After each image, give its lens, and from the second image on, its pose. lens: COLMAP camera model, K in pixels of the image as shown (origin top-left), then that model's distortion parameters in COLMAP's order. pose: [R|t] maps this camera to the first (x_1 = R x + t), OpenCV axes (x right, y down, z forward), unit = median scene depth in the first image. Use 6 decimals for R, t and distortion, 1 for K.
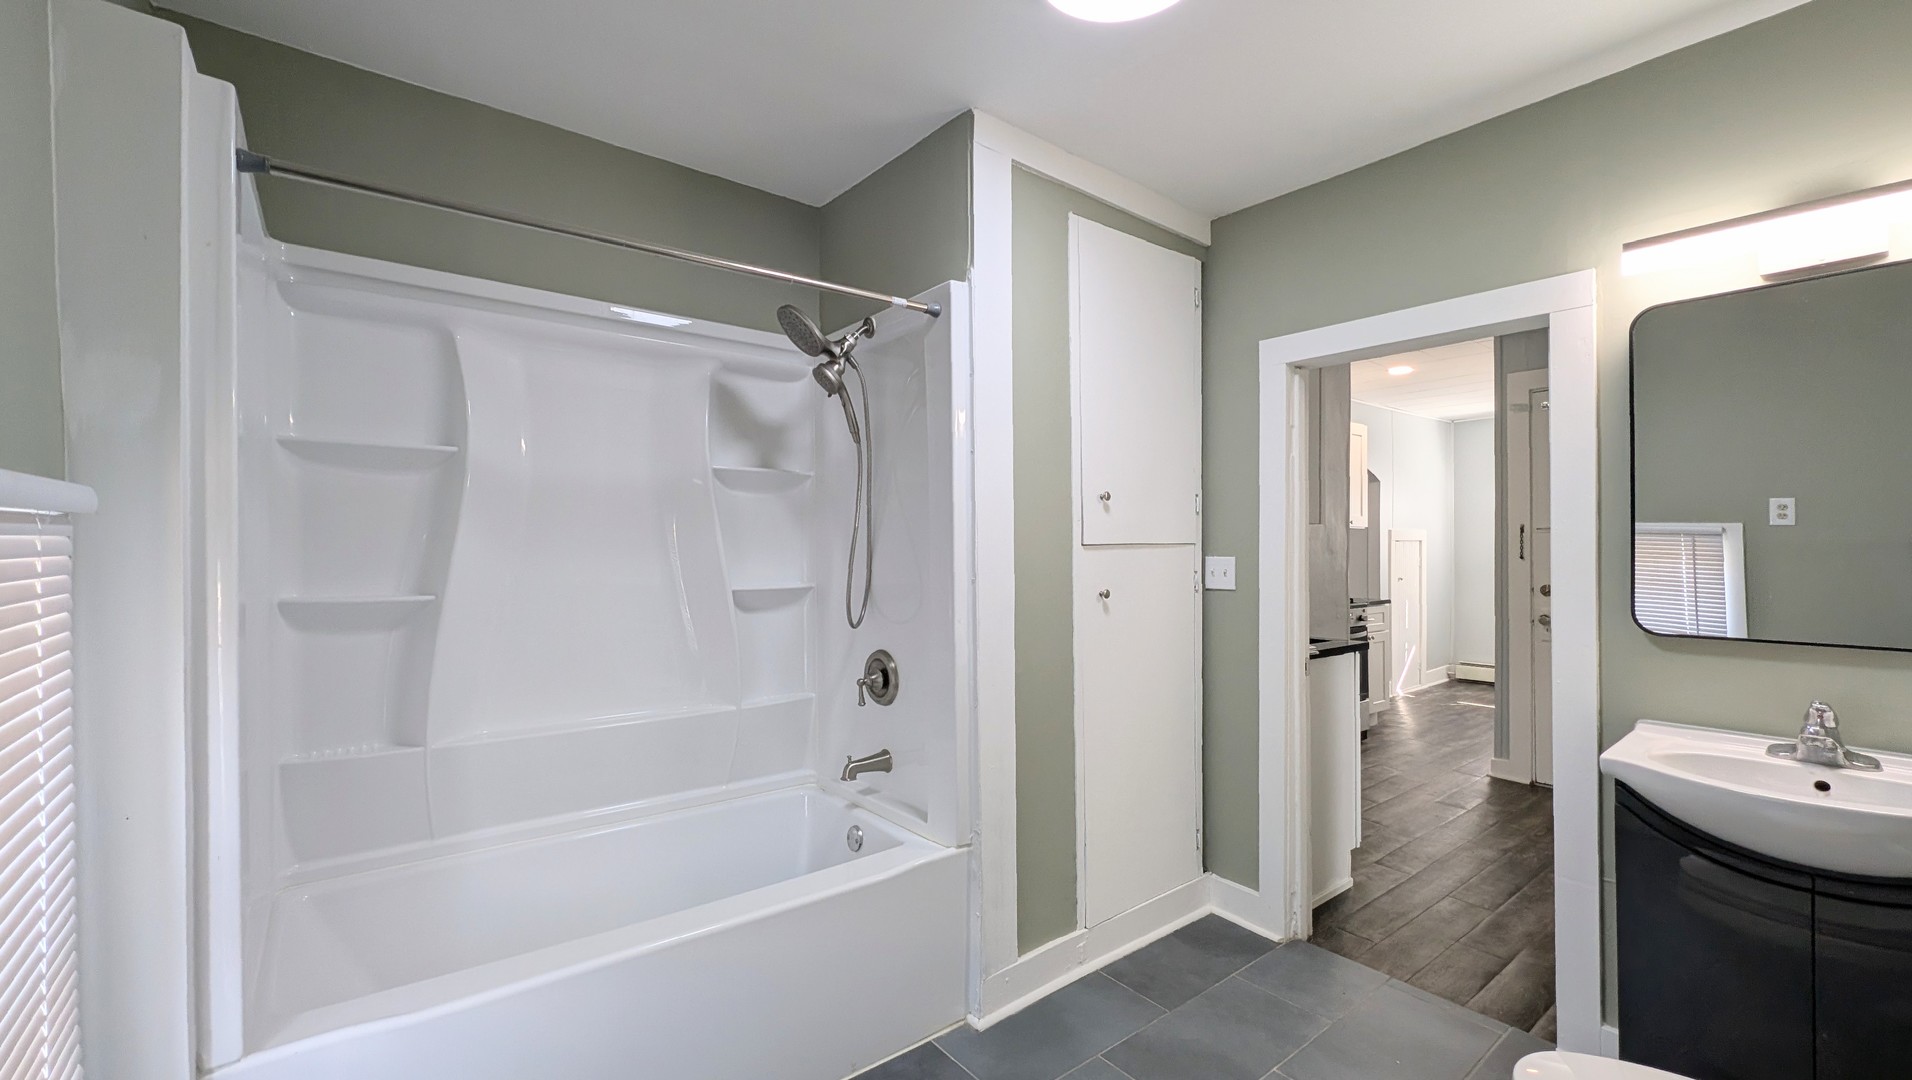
lens RADIAL K [[803.1, 0, 956.0], [0, 803.1, 540.0], [0, 0, 1]] dist [0.001157, 0.000550]
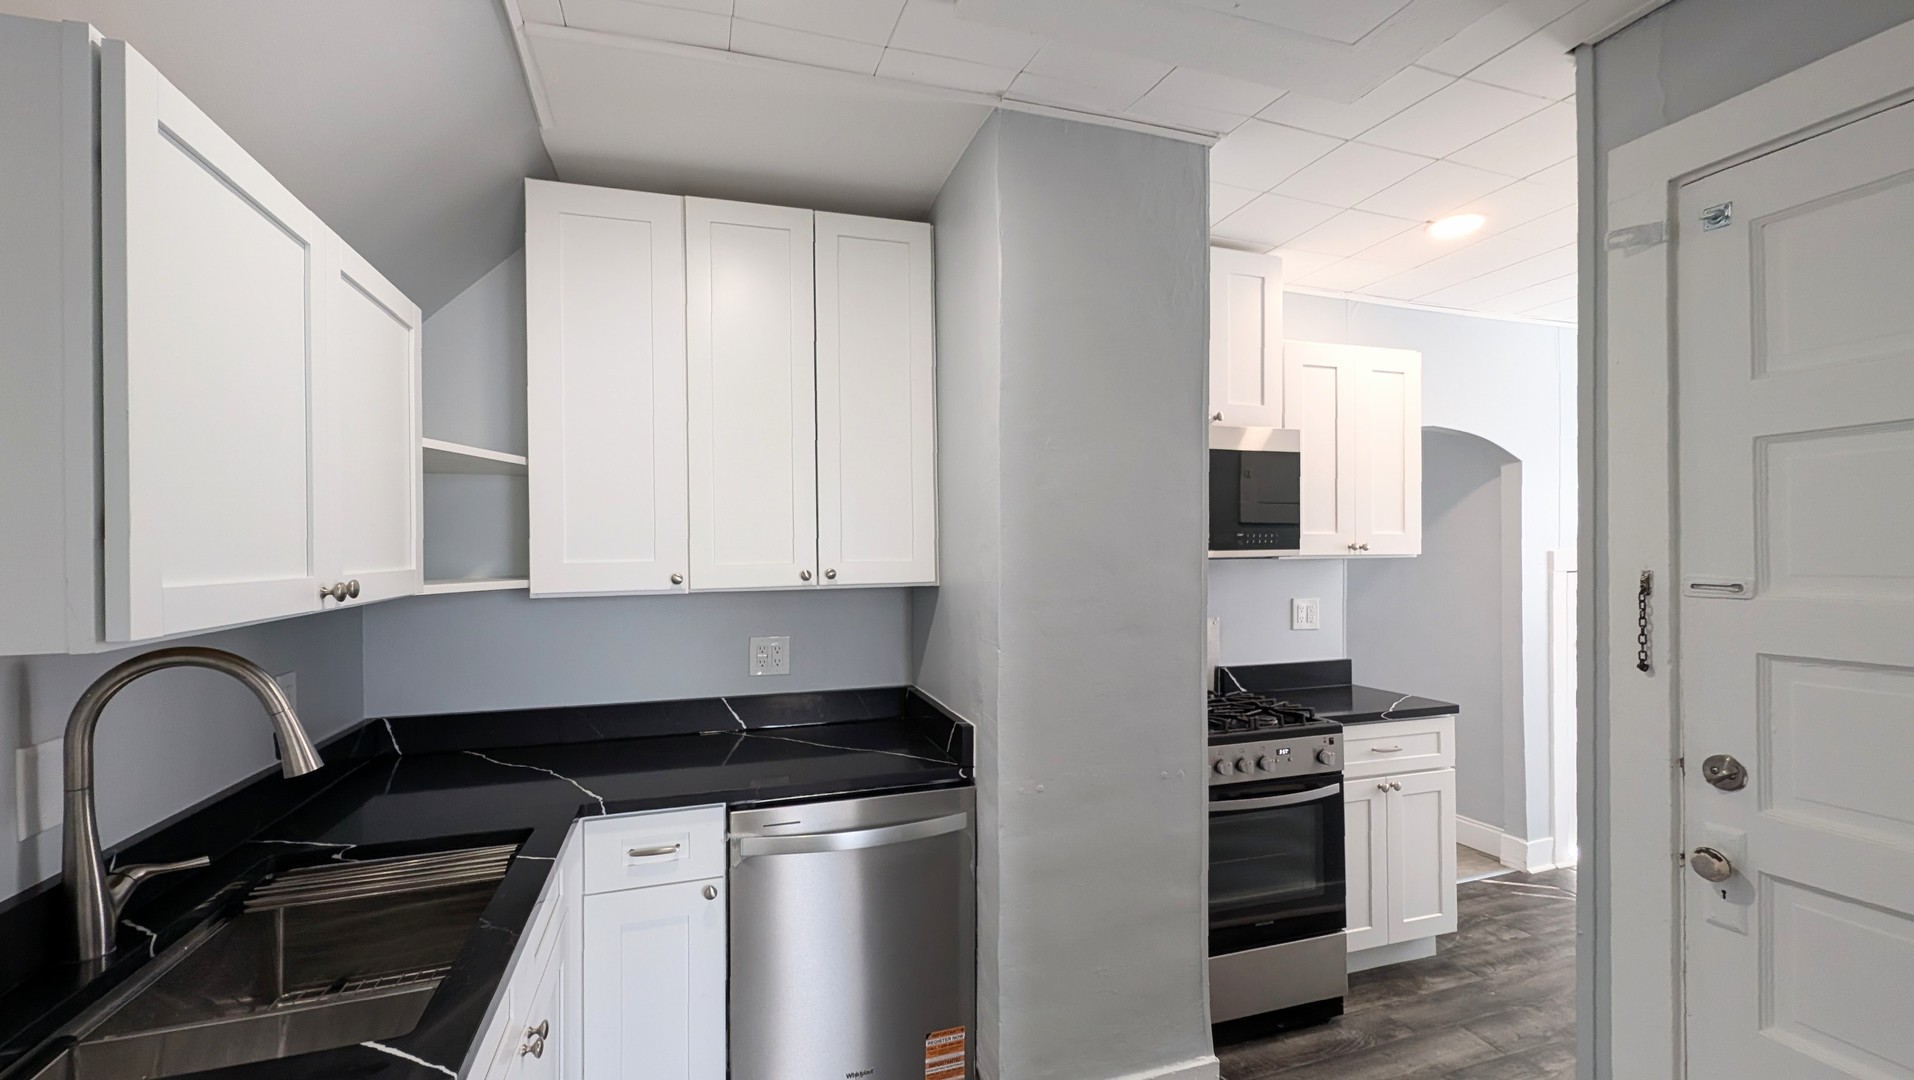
lens RADIAL K [[804.0, 0, 957.0], [0, 804.0, 540.0], [0, 0, 1]] dist [0.001157, 0.000550]
pose [[0.940613, -0.007434, -0.339400, 0.379692], [0.008539, 0.999962, 0.001762, -0.025275], [0.339374, -0.004555, 0.940640, 0.399849]]
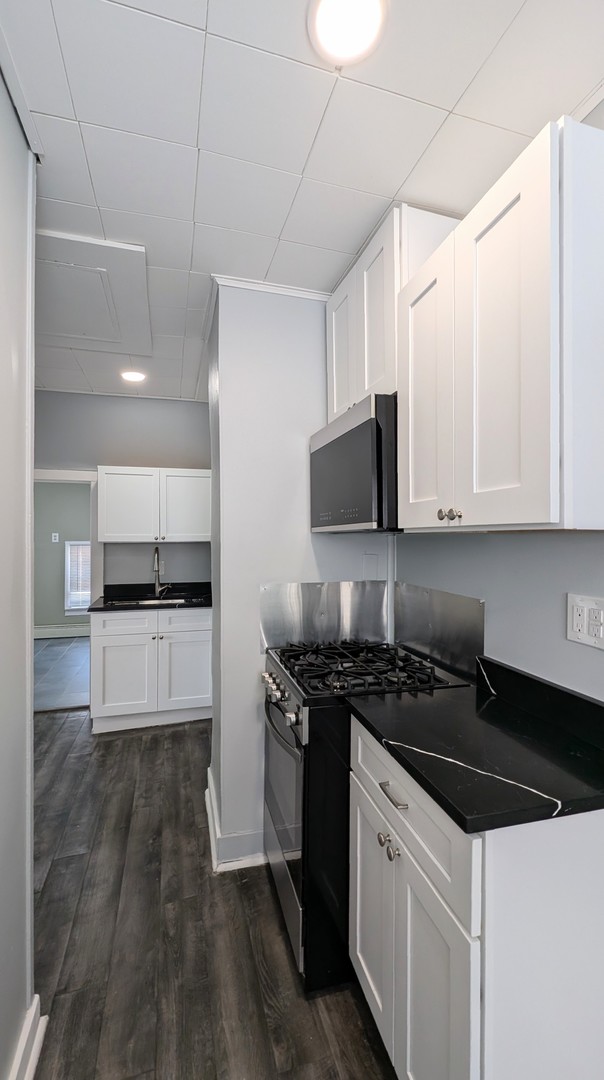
lens RADIAL K [[437.1, 0, 302.0], [0, 437.1, 540.0], [0, 0, 1]] dist [-0.001011, -0.000294]
pose [[-0.378712, -0.001773, -0.925513, 0.614210], [0.012772, 0.999893, -0.007142, -0.008185], [0.925426, -0.014526, -0.378649, 0.906907]]
